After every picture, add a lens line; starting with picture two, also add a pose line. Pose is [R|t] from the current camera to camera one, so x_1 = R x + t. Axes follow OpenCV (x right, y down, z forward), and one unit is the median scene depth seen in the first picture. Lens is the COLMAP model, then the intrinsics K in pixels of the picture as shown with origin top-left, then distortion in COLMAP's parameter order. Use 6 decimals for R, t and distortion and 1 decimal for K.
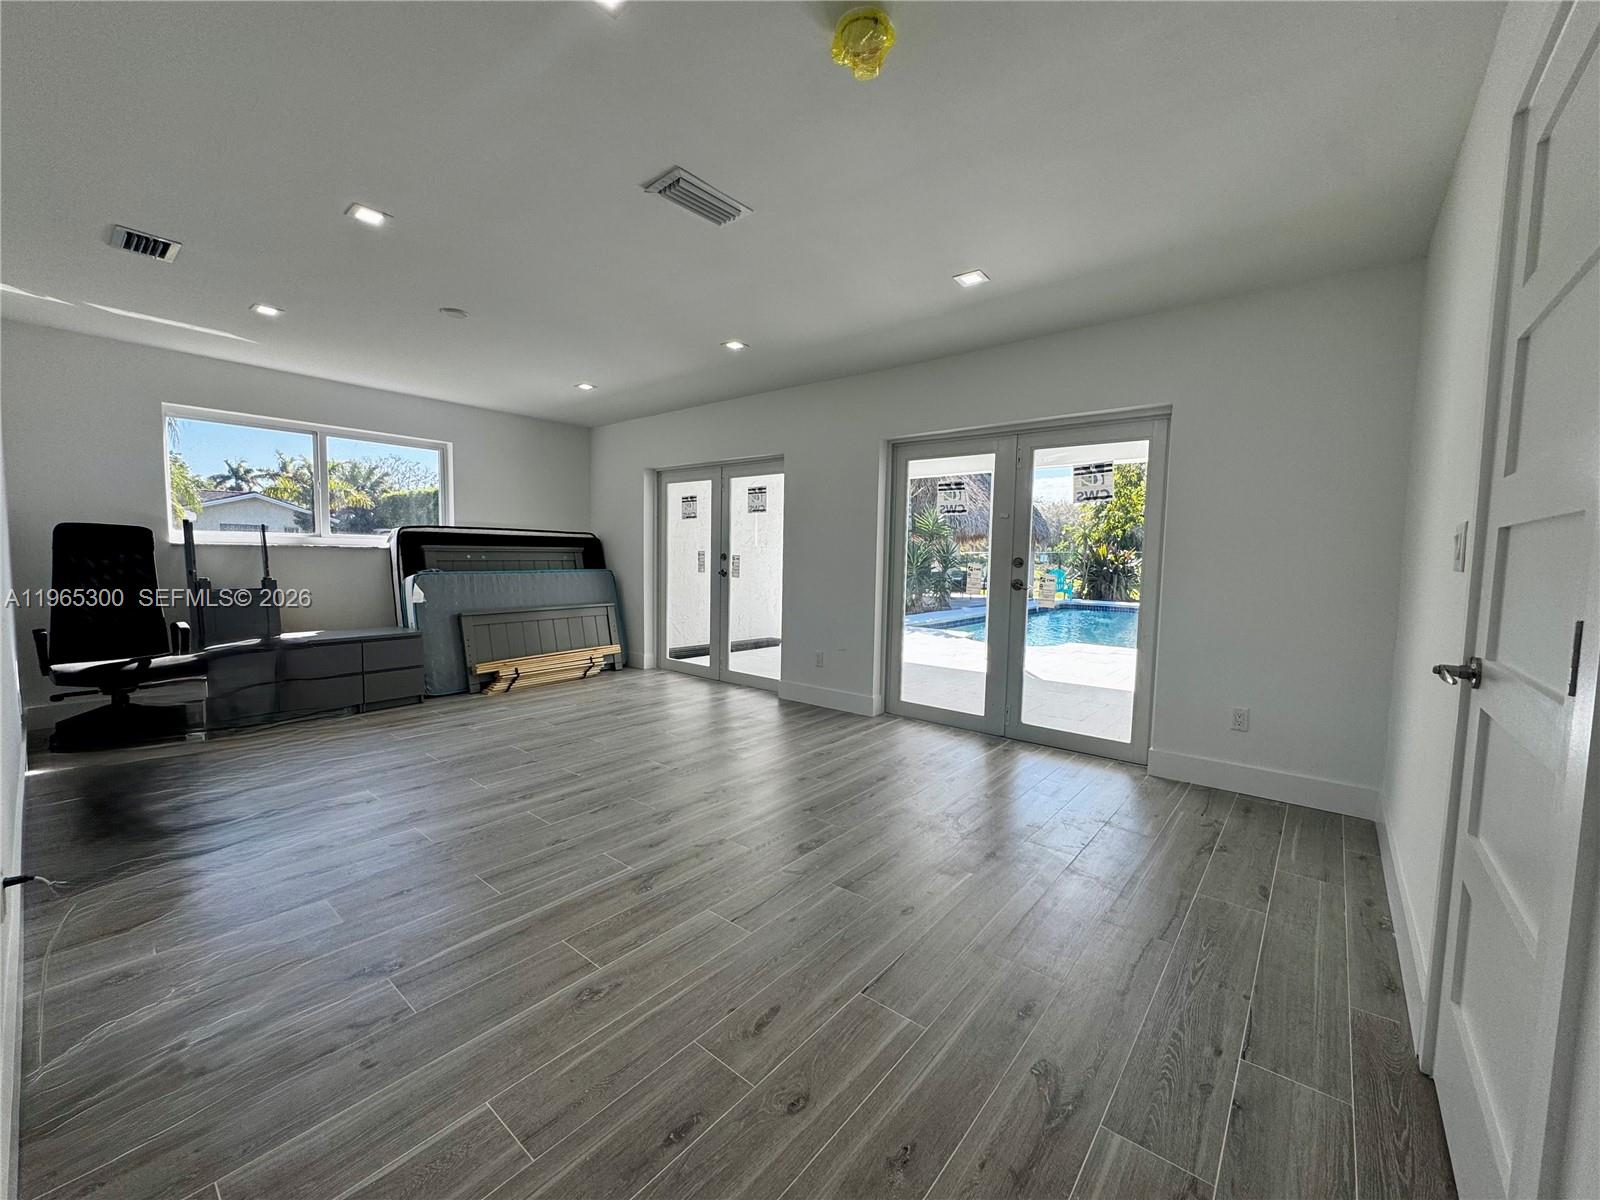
lens RADIAL K [[638.4, 0, 844.3], [0, 638.4, 615.8], [0, 0, 1]] dist [-0.000741, -0.000631]
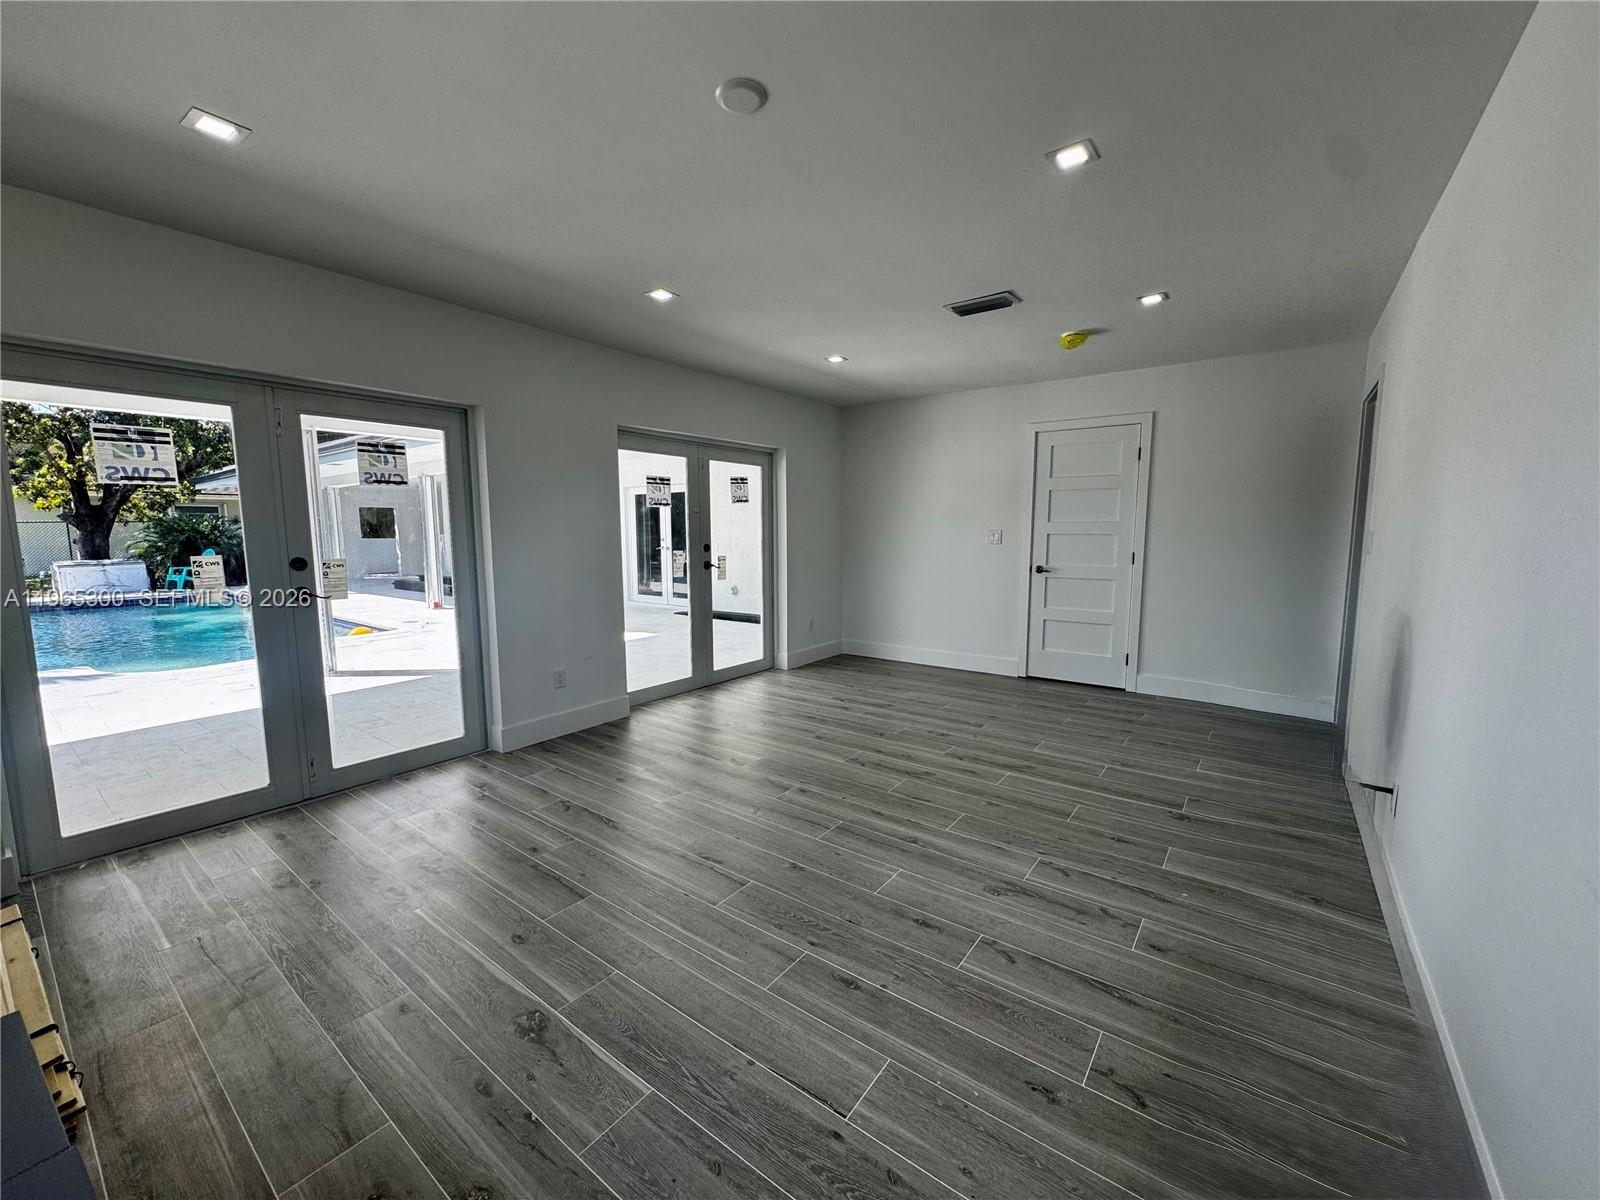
lens RADIAL K [[638.4, 0, 800.9], [0, 638.4, 598.0], [0, 0, 1]] dist [-0.000741, -0.000631]
pose [[-0.033681, -0.104474, 0.993957, -1.096437], [0.109170, 0.988186, 0.107566, -0.115858], [-0.993452, 0.112133, -0.021877, 0.955580]]
